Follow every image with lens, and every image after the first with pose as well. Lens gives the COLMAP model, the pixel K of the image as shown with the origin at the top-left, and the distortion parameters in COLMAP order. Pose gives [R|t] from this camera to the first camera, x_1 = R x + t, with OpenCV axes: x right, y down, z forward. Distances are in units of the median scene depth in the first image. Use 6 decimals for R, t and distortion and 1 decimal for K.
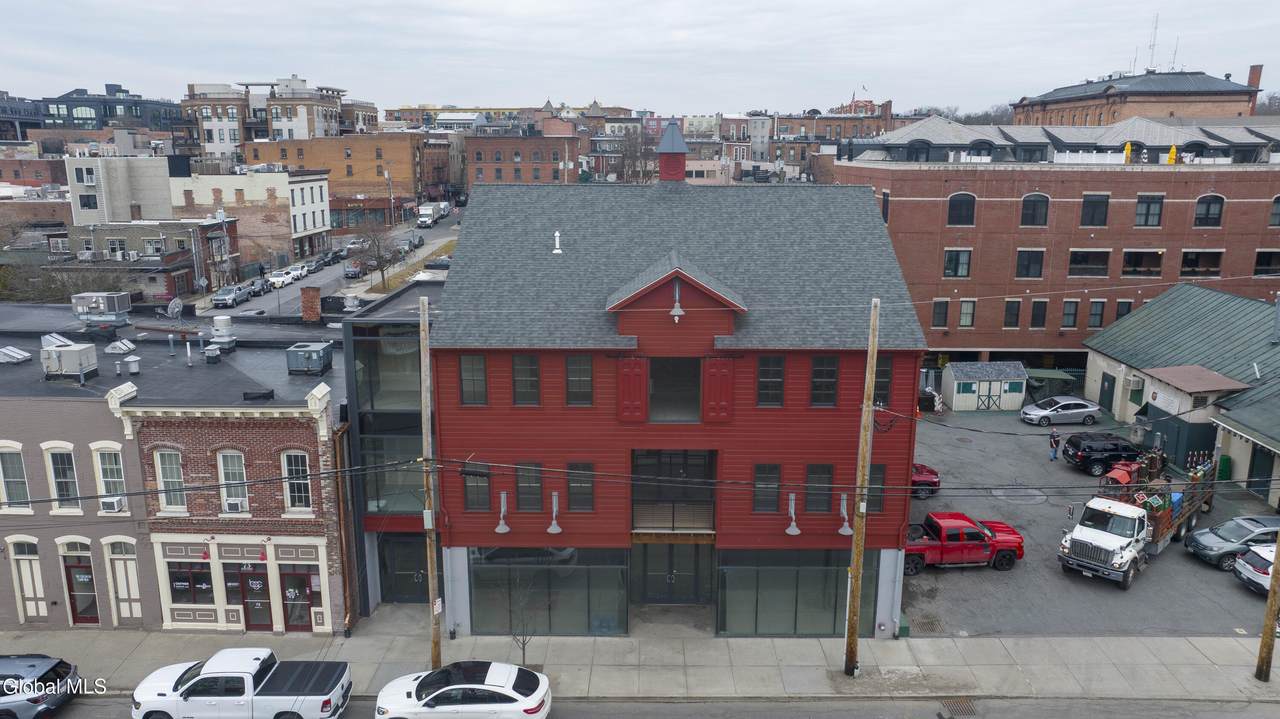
lens RADIAL K [[902.9, 0, 639.6], [0, 902.9, 361.8], [0, 0, 1]] dist [-0.024853, 0.024348]
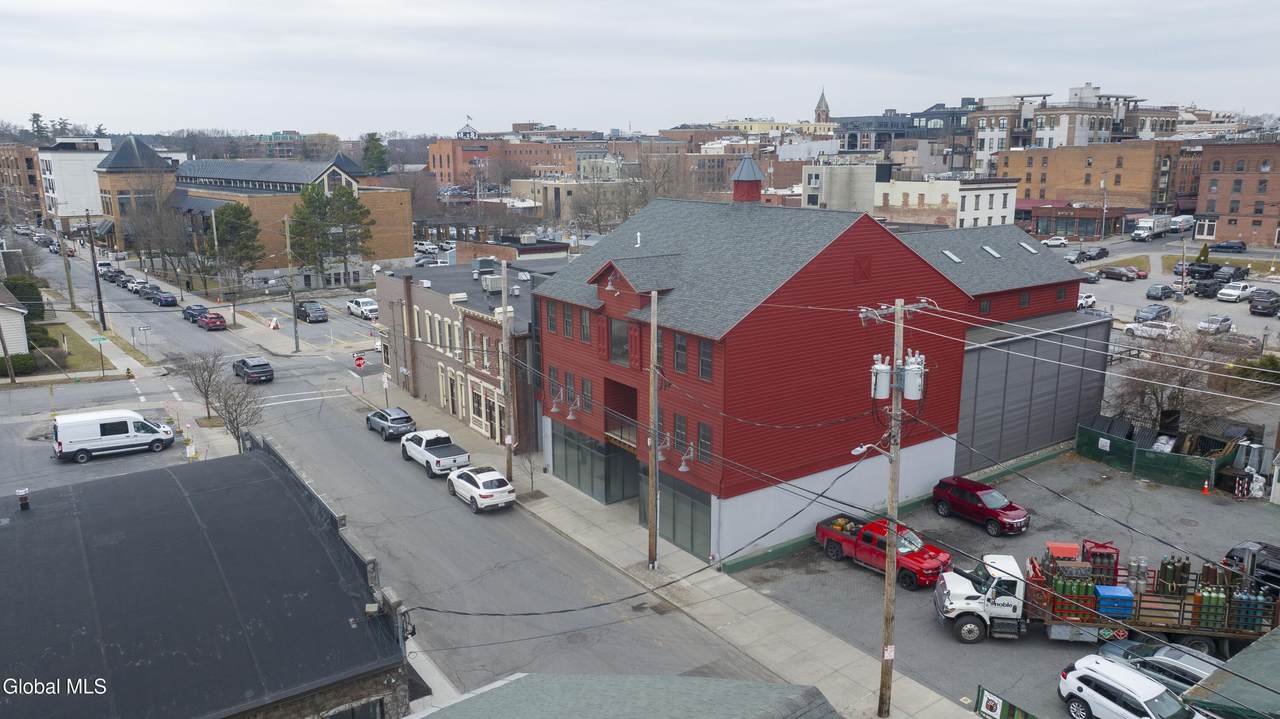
lens RADIAL K [[902.9, 0, 639.0], [0, 902.9, 360.2], [0, 0, 1]] dist [-0.024853, 0.024348]
pose [[0.576136, 0.177781, -0.797785, 0.246003], [-0.179623, 0.979737, 0.088609, -0.015142], [0.797373, 0.092249, 0.596395, 0.028077]]
